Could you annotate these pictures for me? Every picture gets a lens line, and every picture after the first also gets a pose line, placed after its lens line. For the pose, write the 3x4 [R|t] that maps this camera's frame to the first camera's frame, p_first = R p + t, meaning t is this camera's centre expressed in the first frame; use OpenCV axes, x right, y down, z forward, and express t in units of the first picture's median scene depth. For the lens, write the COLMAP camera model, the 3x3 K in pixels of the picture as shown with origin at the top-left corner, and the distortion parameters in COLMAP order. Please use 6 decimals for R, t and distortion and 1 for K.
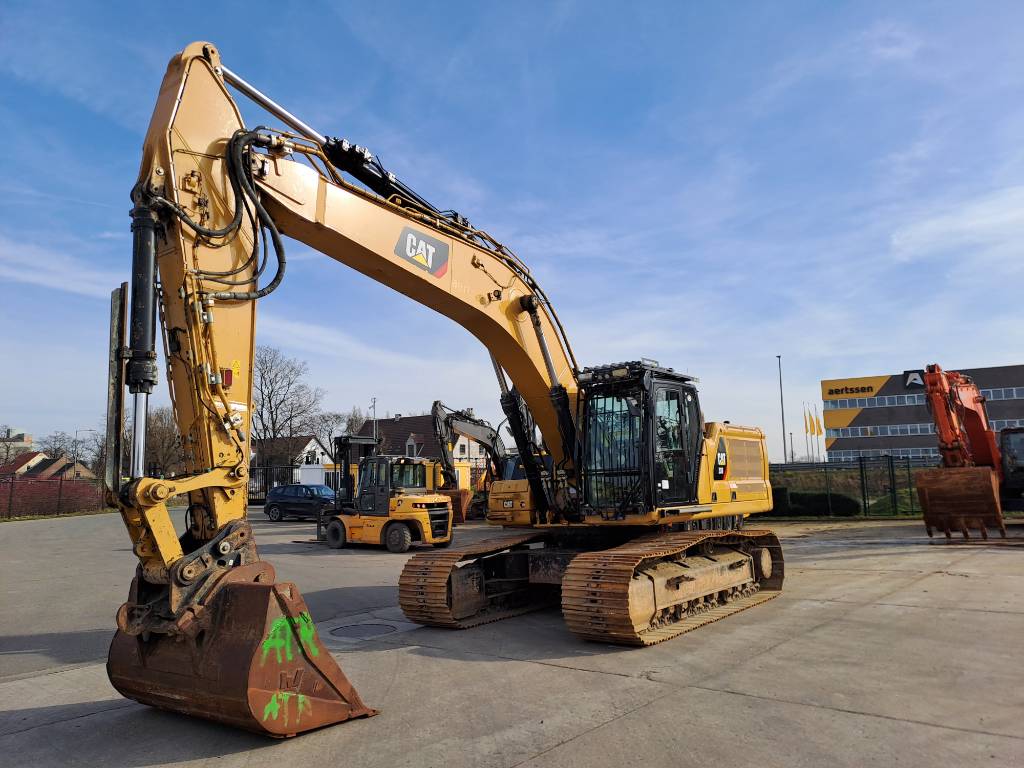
lens RADIAL K [[745.9, 0, 494.5], [0, 745.9, 377.0], [0, 0, 1]] dist [0.124522, -0.144222]
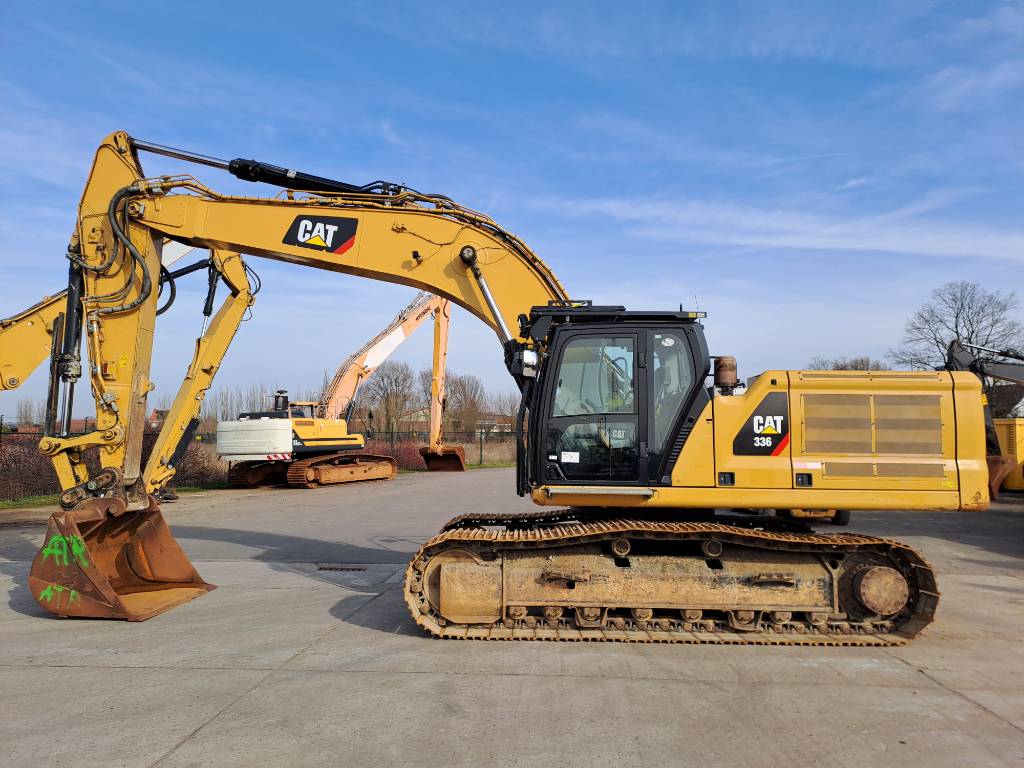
lens RADIAL K [[790.0, 0, 511.8], [0, 790.0, 366.2], [0, 0, 1]] dist [0.065788, -0.003058]
pose [[0.598088, -0.048294, -0.799974, 0.895516], [0.088723, 0.996037, 0.006202, 0.037857], [0.796504, -0.074685, 0.600002, 0.473364]]
